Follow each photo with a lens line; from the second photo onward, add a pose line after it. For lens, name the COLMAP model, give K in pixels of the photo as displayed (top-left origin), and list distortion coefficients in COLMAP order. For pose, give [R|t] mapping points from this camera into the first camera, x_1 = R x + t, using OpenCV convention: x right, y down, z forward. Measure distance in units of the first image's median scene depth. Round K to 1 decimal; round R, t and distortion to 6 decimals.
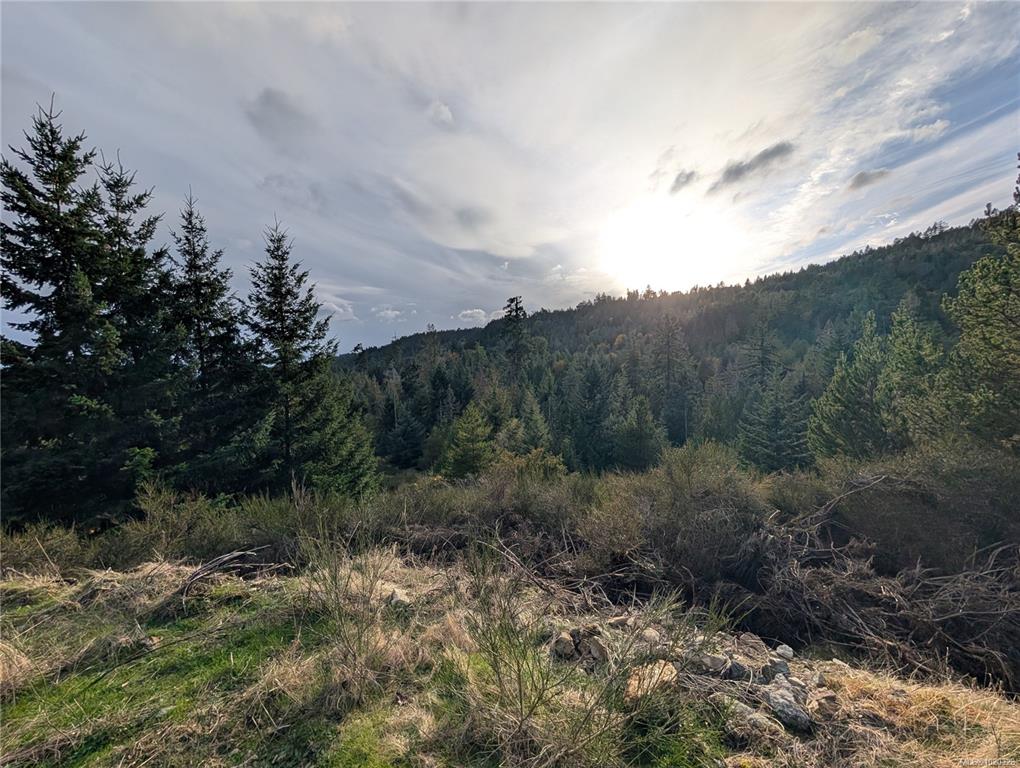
lens RADIAL K [[385.2, 0, 513.0], [0, 385.2, 381.5], [0, 0, 1]] dist [-0.001002, 0.000758]
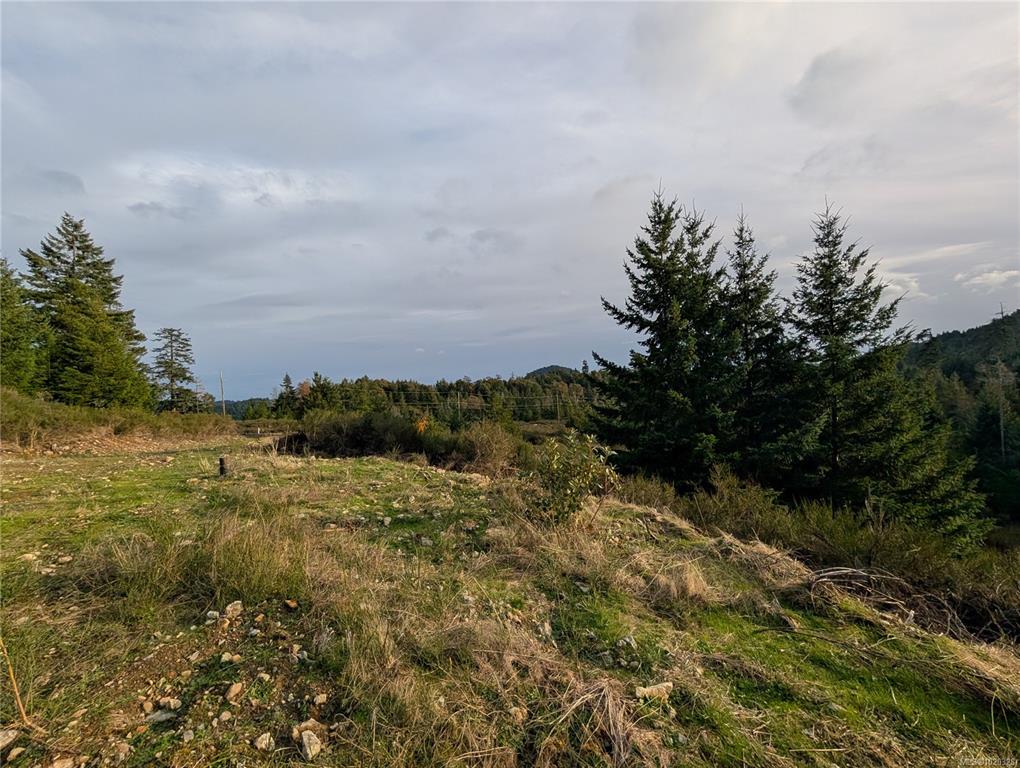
lens RADIAL K [[385.2, 0, 512.2], [0, 385.2, 384.4], [0, 0, 1]] dist [-0.001002, 0.000758]
pose [[0.364507, 0.019949, -0.930987, -0.031803], [-0.007631, 0.999801, 0.018436, -0.003420], [0.931169, 0.000384, 0.364587, -0.022959]]
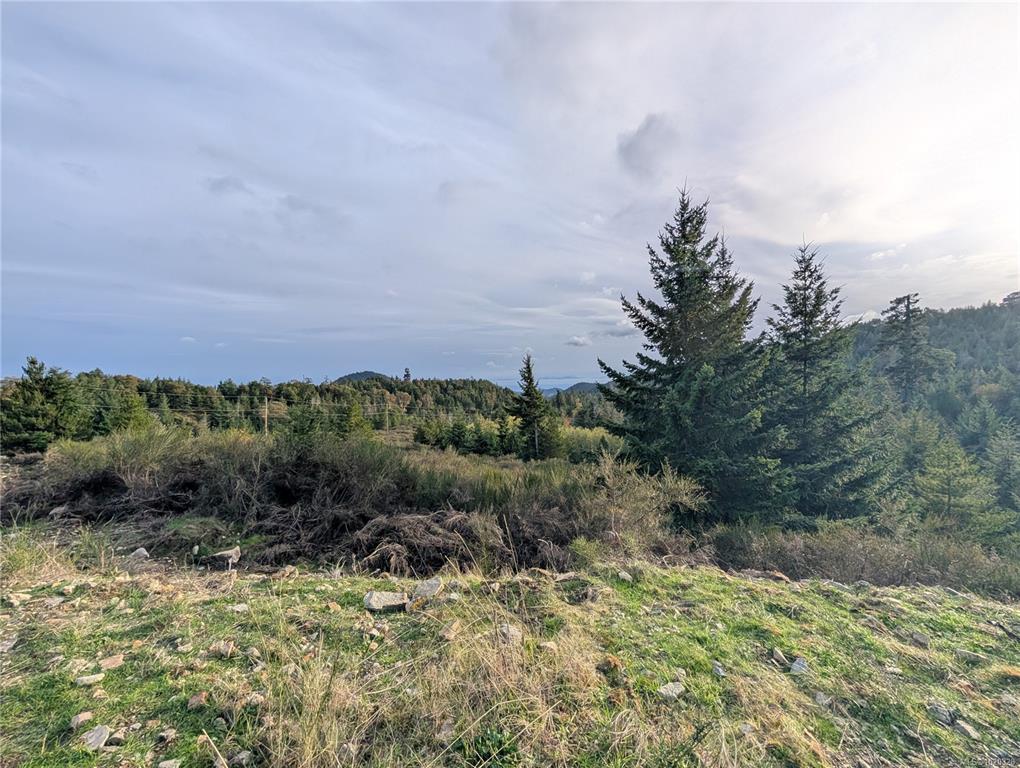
lens RADIAL K [[385.2, 0, 513.1], [0, 385.2, 382.1], [0, 0, 1]] dist [-0.001002, 0.000758]
pose [[0.746883, 0.022310, -0.664581, -0.514271], [-0.052392, 0.998304, -0.025368, 0.012521], [0.662888, 0.053766, 0.746786, -0.232320]]
